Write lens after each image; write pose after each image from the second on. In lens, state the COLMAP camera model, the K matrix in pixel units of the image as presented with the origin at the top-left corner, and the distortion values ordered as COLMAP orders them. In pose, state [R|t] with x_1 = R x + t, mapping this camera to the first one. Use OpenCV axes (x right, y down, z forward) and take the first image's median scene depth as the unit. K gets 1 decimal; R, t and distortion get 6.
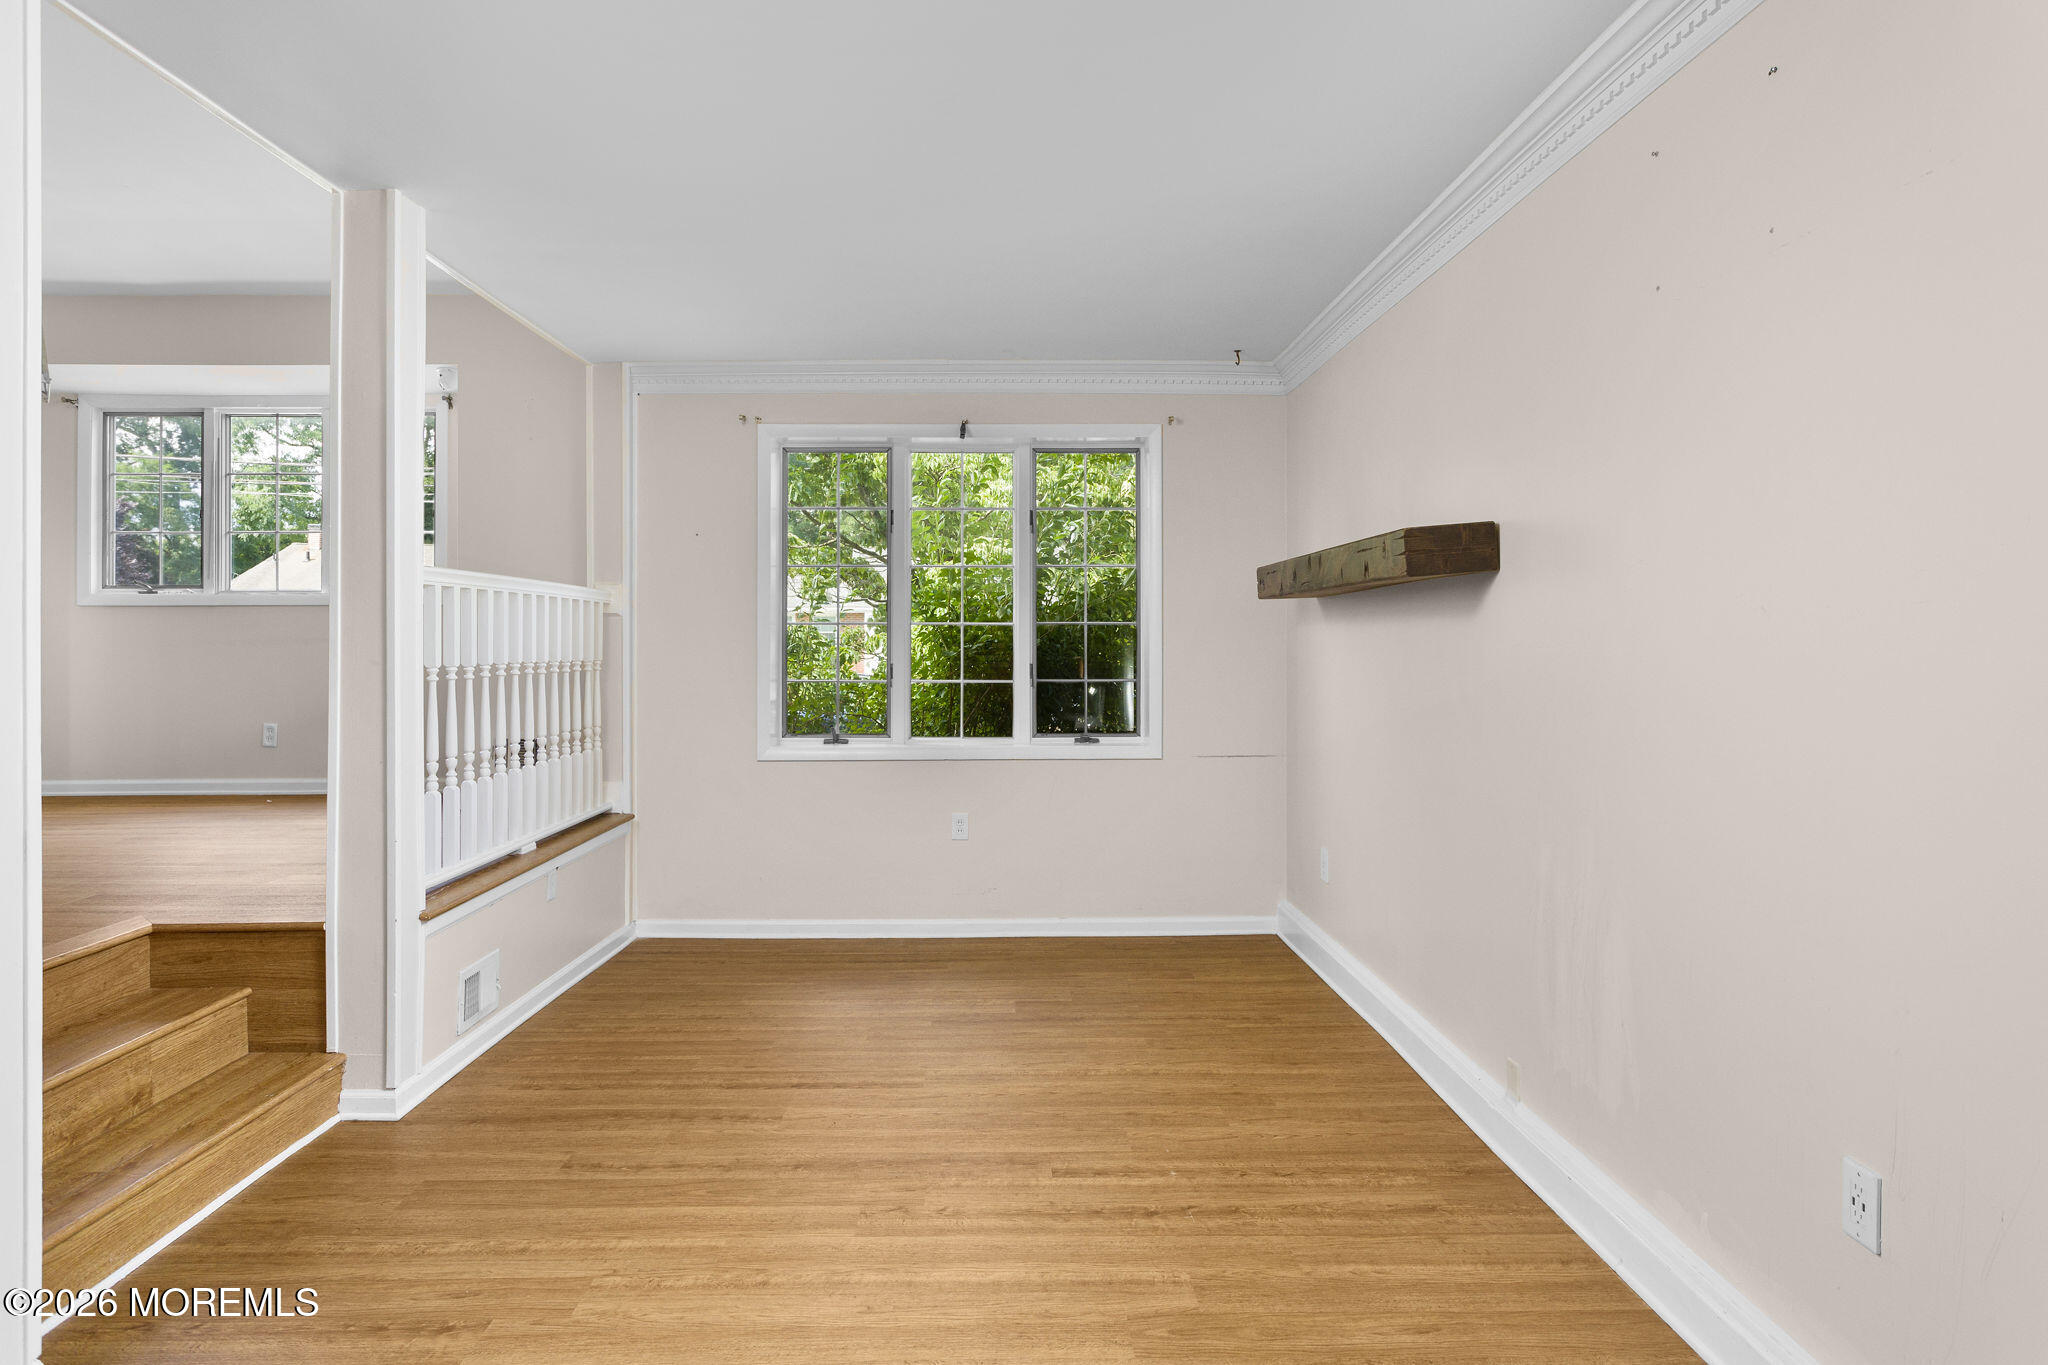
lens RADIAL K [[1210.8, 0, 1025.6], [0, 1210.8, 676.2], [0, 0, 1]] dist [0.000794, 0.000252]
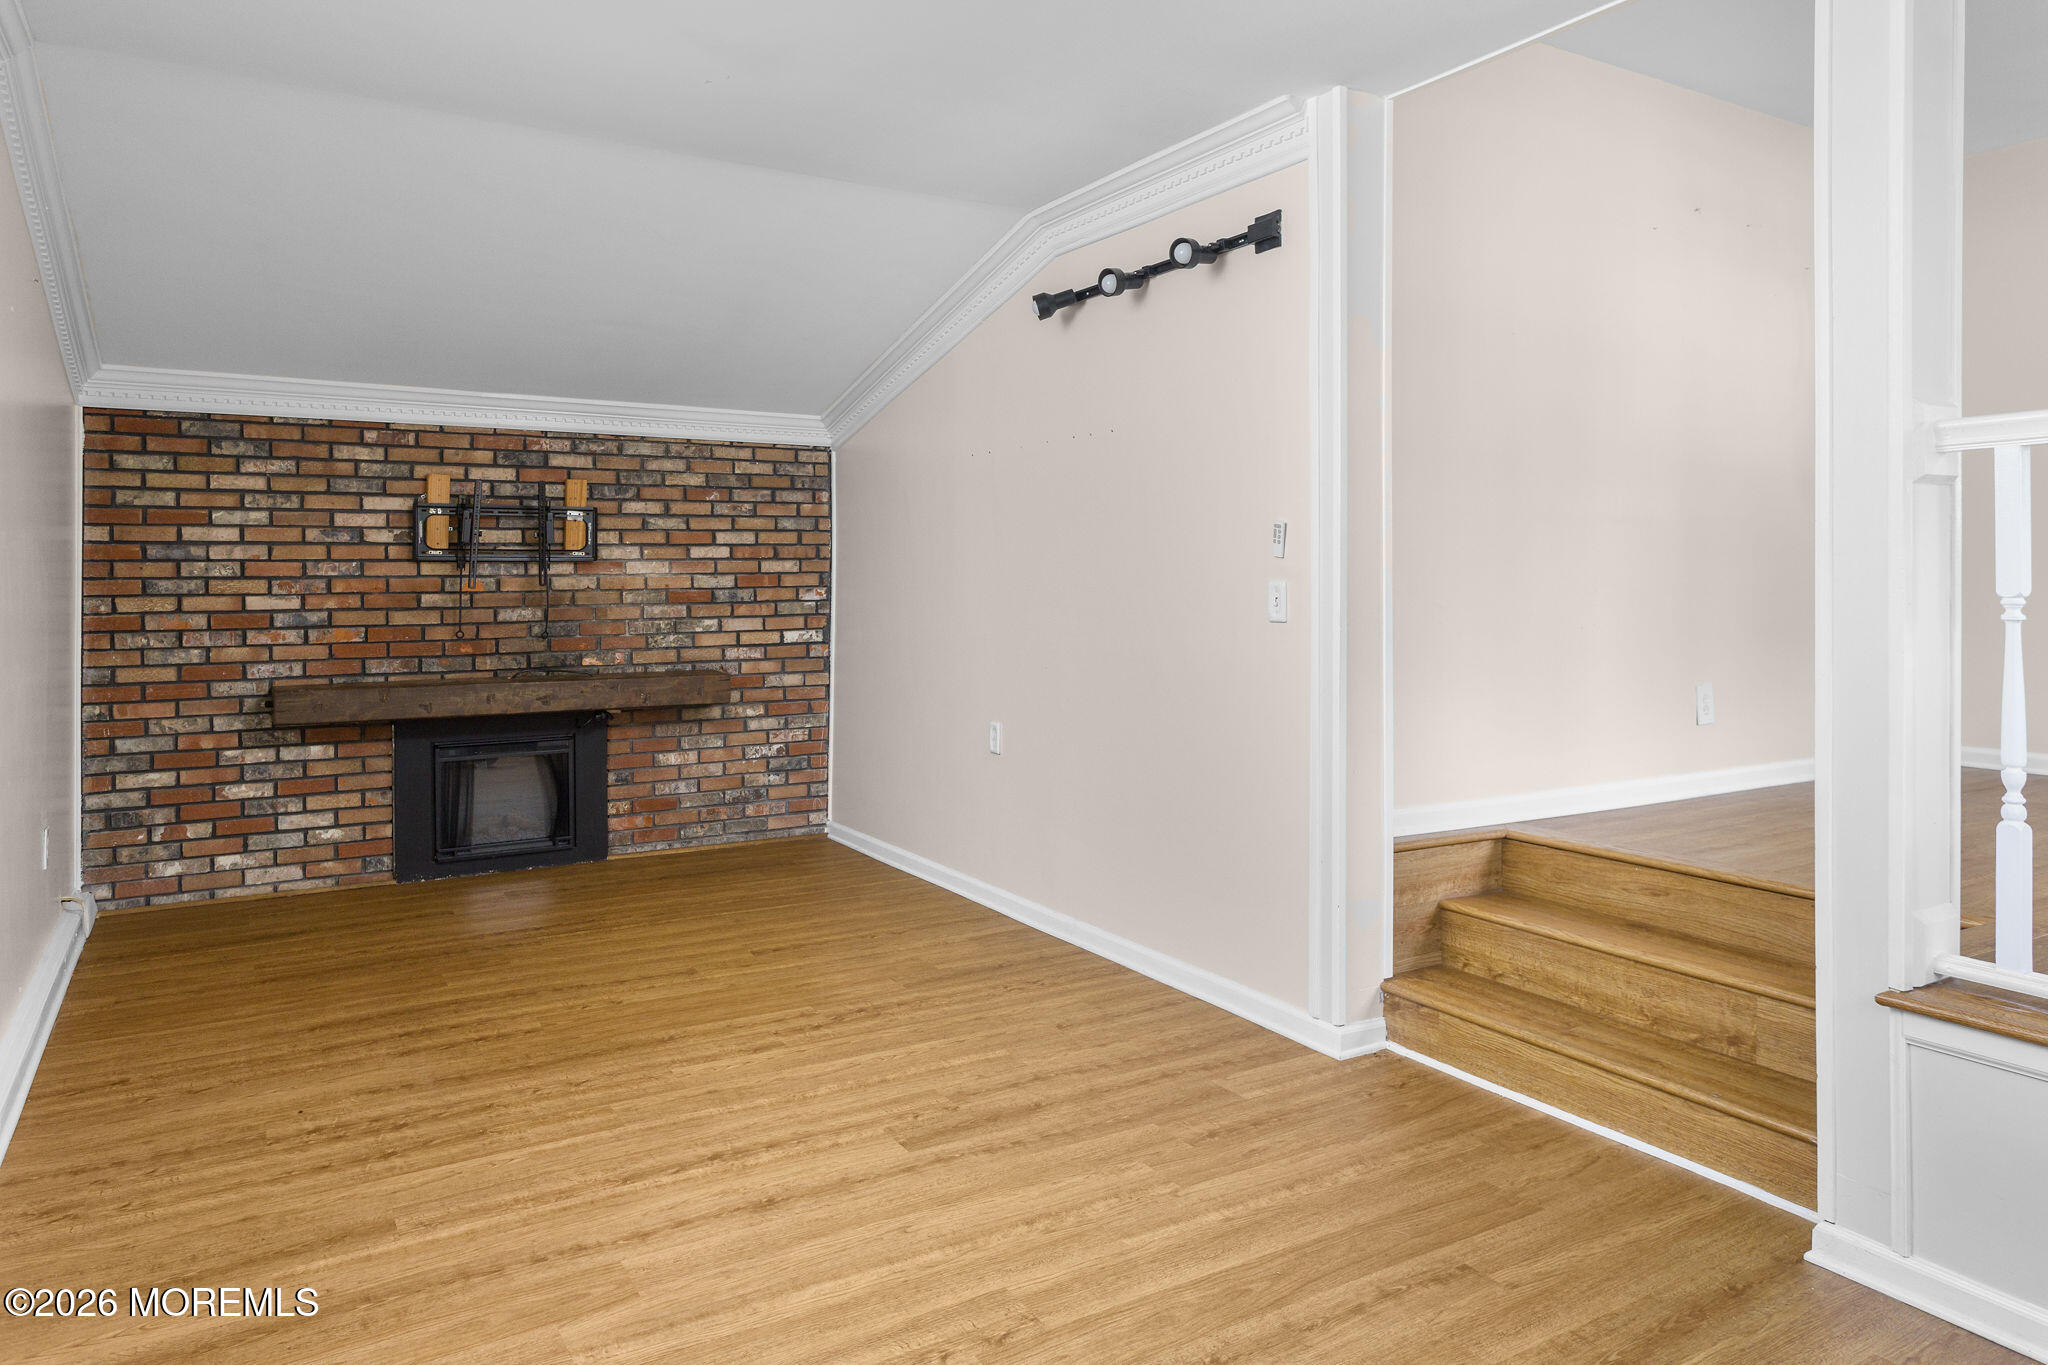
lens RADIAL K [[1352.9, 0, 1030.8], [0, 1352.9, 673.9], [0, 0, 1]] dist [0.002326, 0.001903]
pose [[-0.871162, 0.039916, -0.489370, 0.274021], [-0.008240, 0.995361, 0.095856, -0.036701], [0.490926, 0.087539, -0.866792, 1.769037]]
